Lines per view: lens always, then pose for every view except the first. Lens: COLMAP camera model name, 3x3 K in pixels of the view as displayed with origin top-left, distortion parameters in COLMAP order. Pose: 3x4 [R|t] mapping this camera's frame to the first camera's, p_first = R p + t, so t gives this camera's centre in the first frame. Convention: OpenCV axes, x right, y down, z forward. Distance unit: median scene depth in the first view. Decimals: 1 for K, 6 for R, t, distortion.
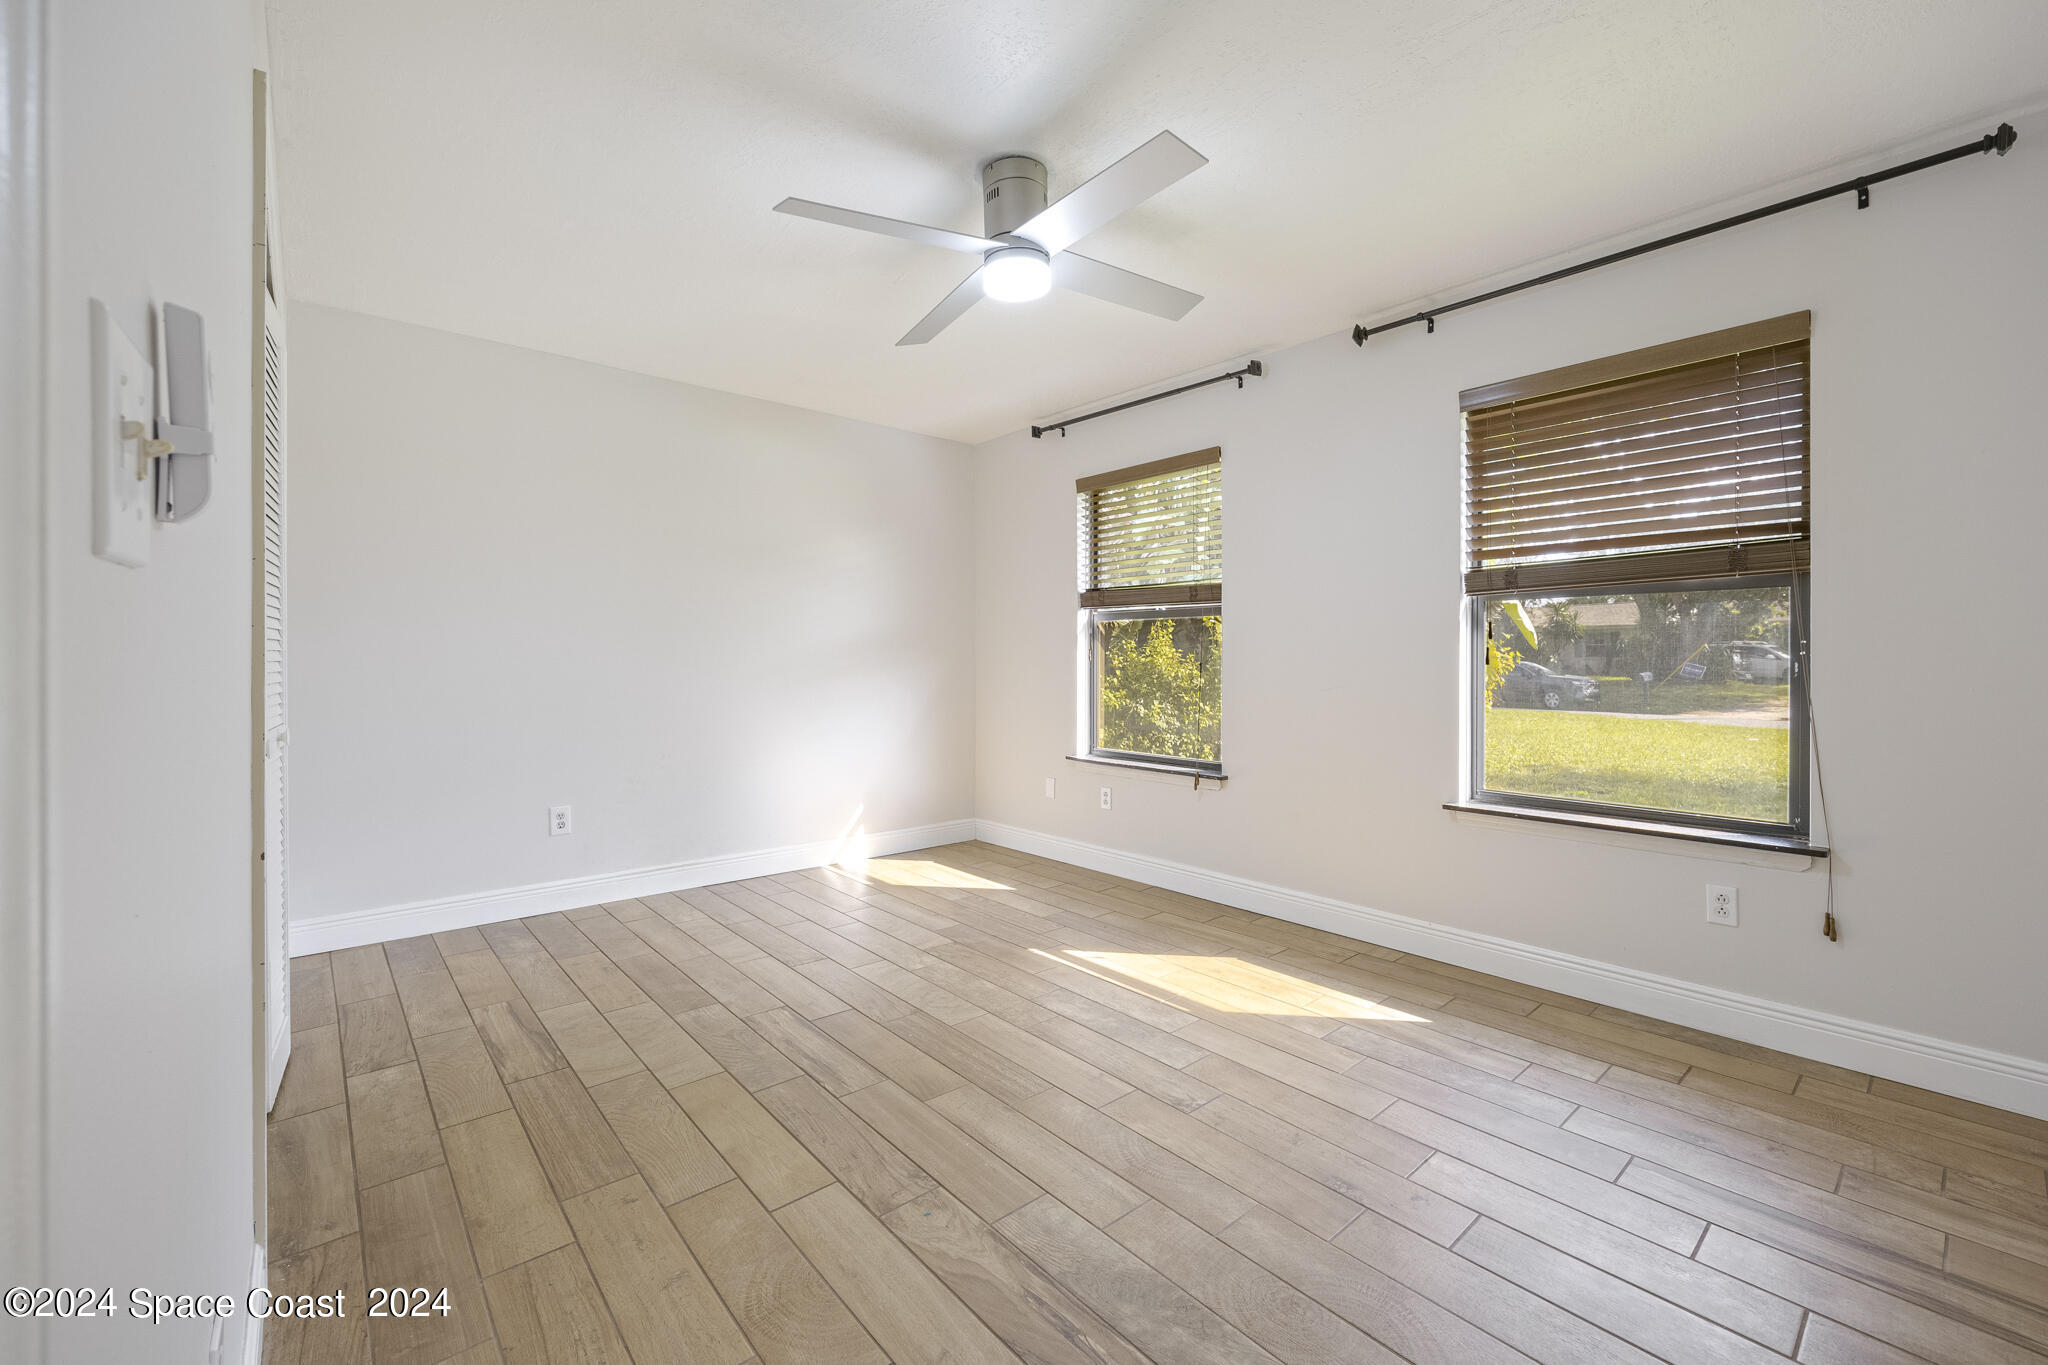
lens RADIAL K [[835.7, 0, 1021.4], [0, 835.7, 669.2], [0, 0, 1]] dist [-0.000743, -0.000047]
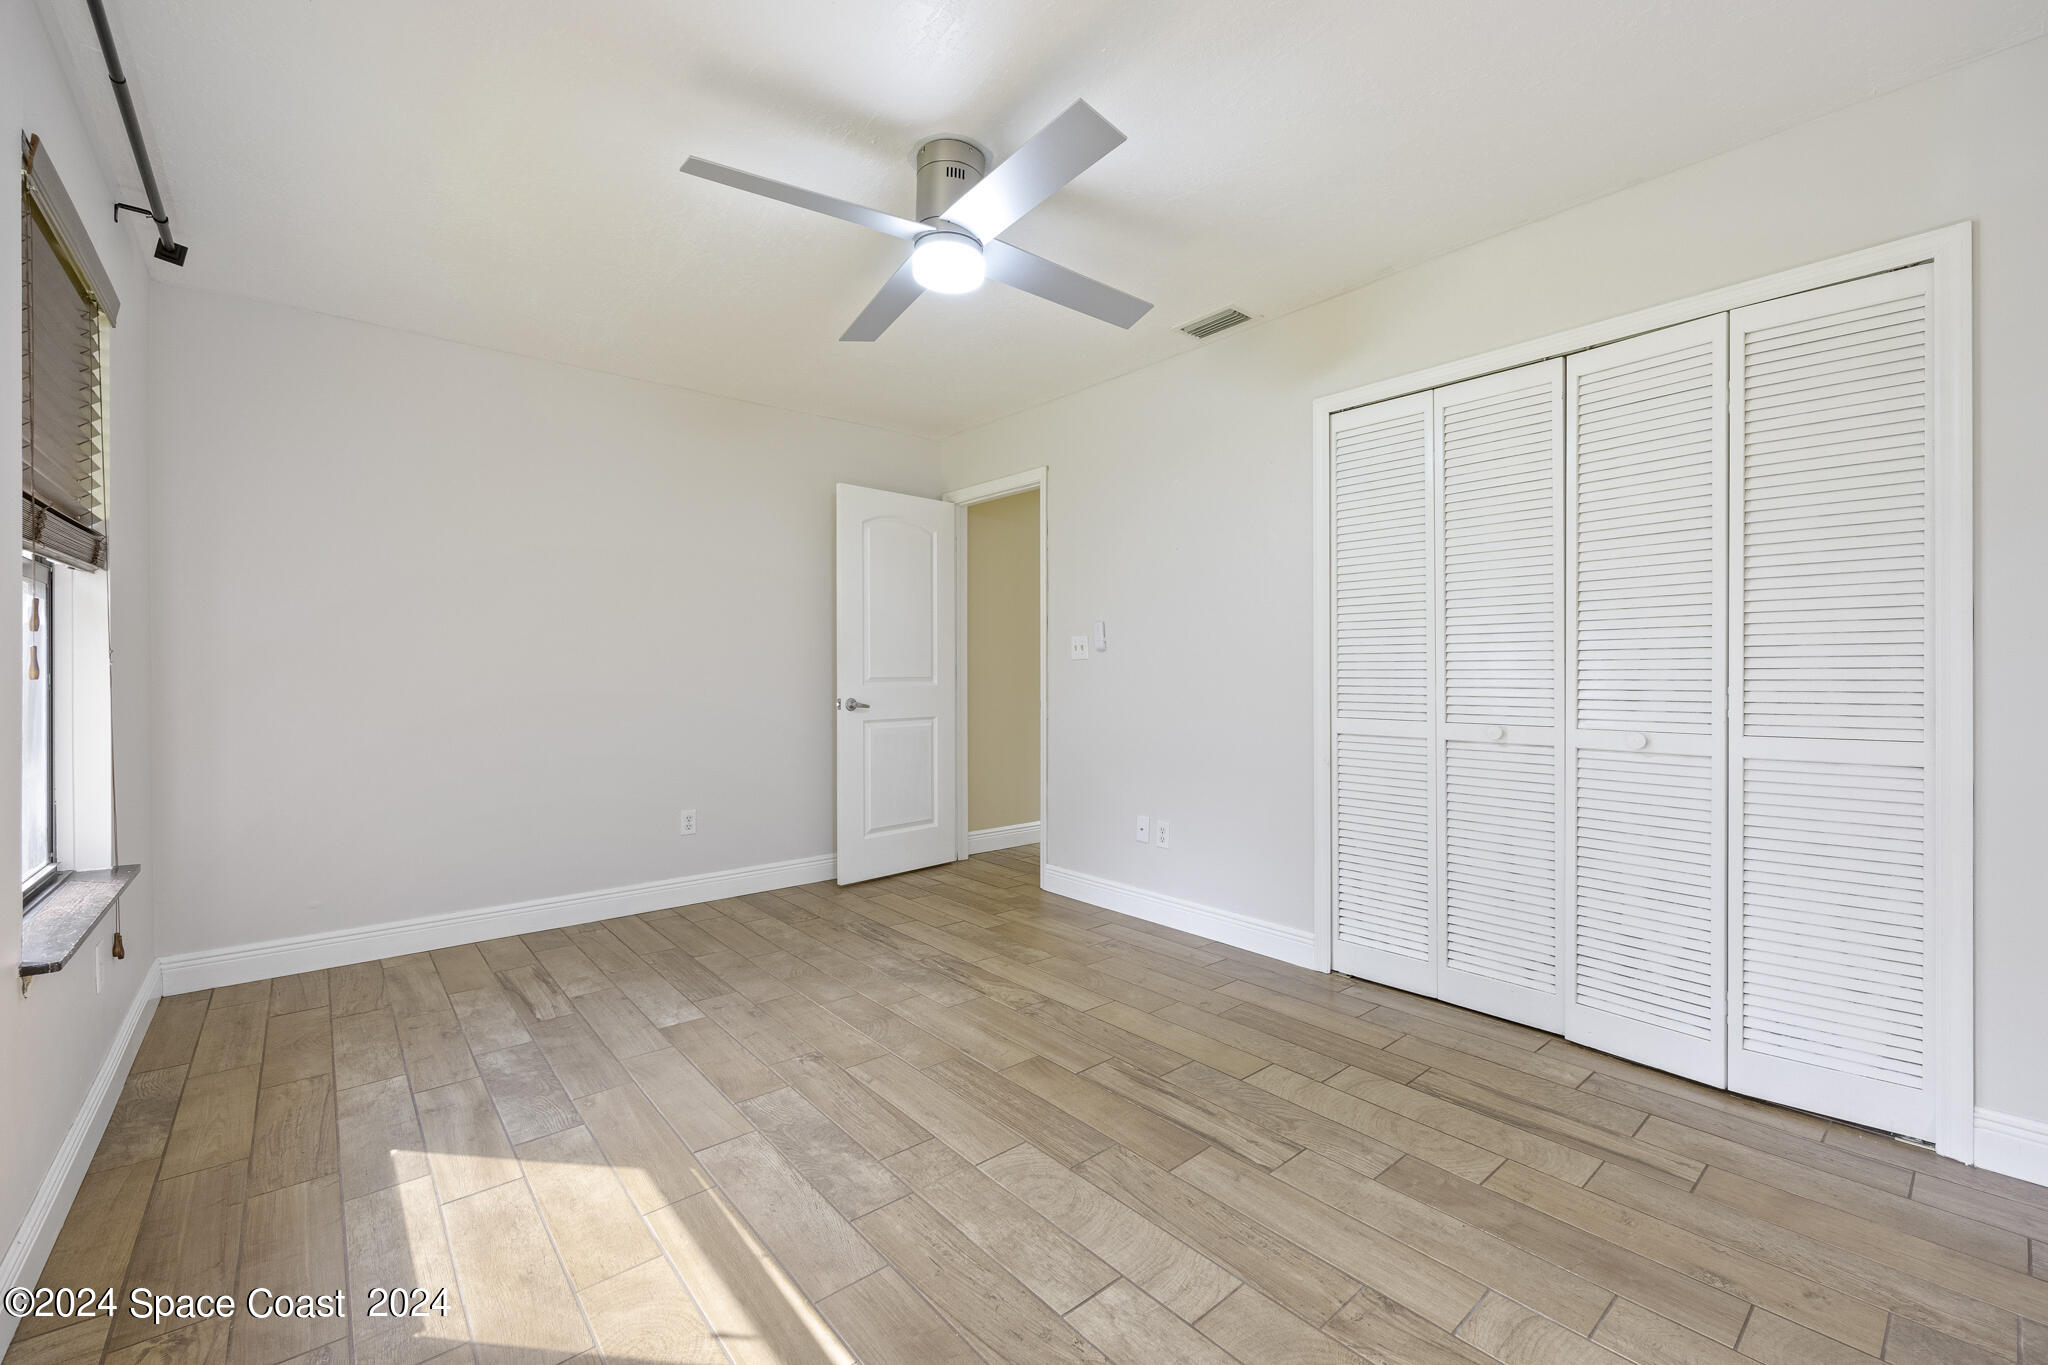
lens RADIAL K [[835.7, 0, 1027.1], [0, 835.7, 676.3], [0, 0, 1]] dist [-0.000743, -0.000047]
pose [[-0.999958, 0.000257, 0.009164, -0.099360], [0.000412, 0.999858, 0.016832, -0.022653], [-0.009158, 0.016835, -0.999816, 1.898509]]
